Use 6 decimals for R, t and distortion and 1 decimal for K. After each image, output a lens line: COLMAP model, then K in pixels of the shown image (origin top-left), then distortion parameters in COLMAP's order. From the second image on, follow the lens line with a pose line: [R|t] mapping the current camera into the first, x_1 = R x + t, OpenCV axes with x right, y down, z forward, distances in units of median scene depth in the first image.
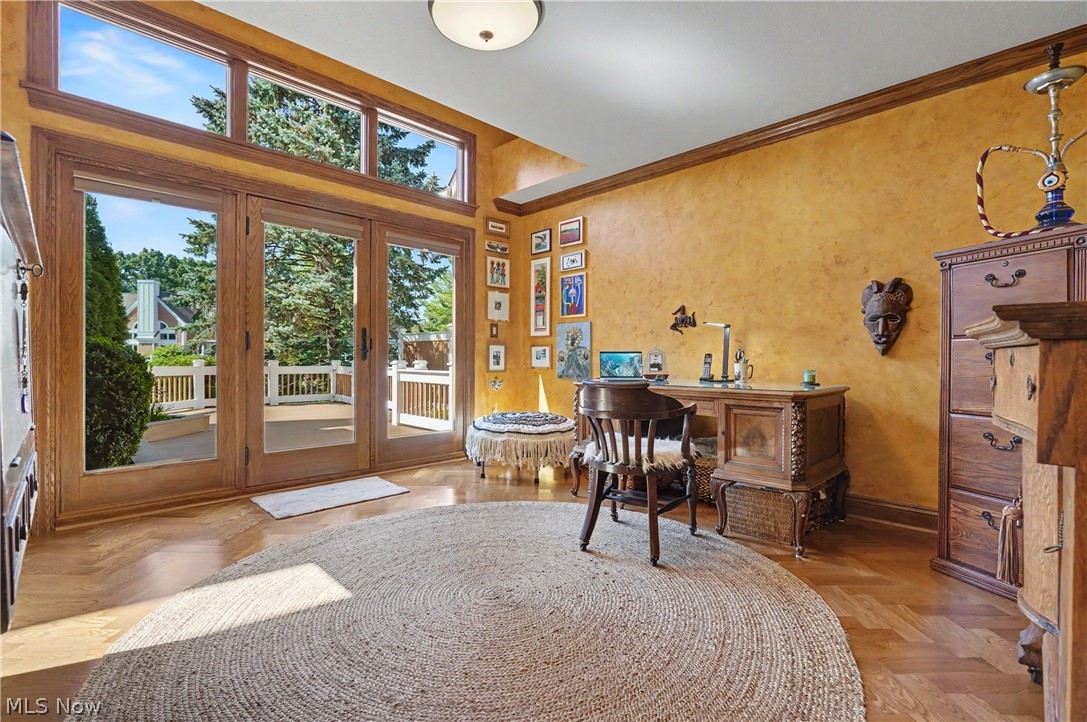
lens RADIAL K [[499.4, 0, 545.7], [0, 499.4, 362.7], [0, 0, 1]] dist [-0.014651, -0.000208]
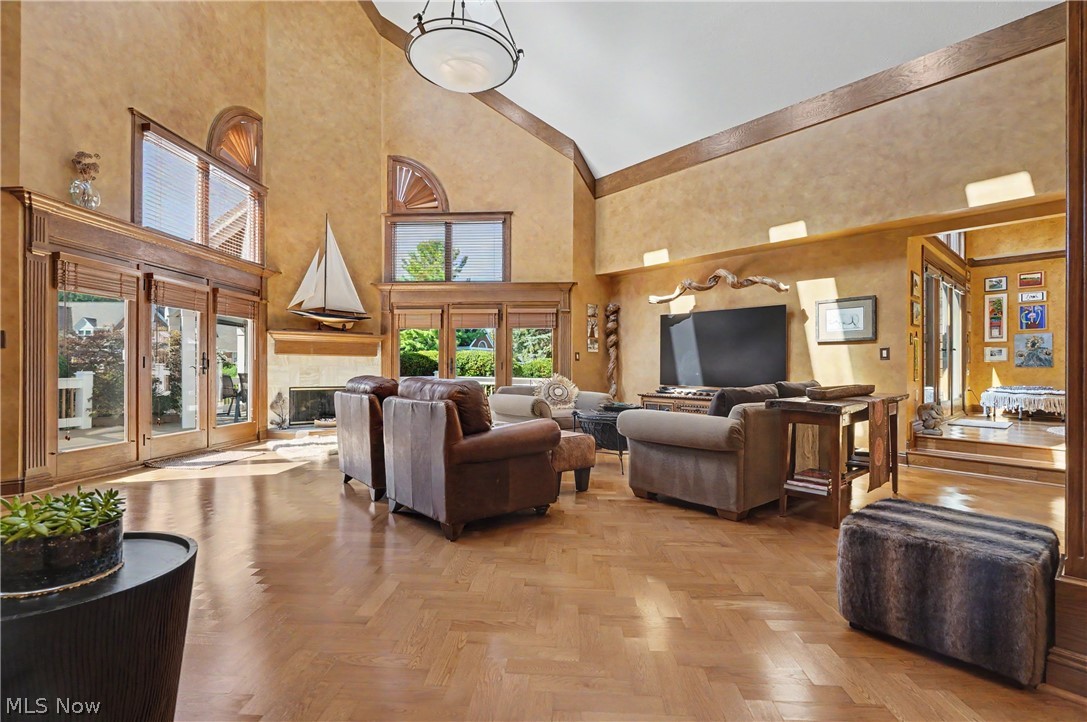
lens RADIAL K [[499.4, 0, 543.3], [0, 499.4, 367.5], [0, 0, 1]] dist [-0.014651, -0.000208]
pose [[0.997835, -0.000858, -0.065761, -1.402152], [0.000216, 0.999952, -0.009773, 0.047155], [0.065767, 0.009737, 0.997788, -0.713699]]
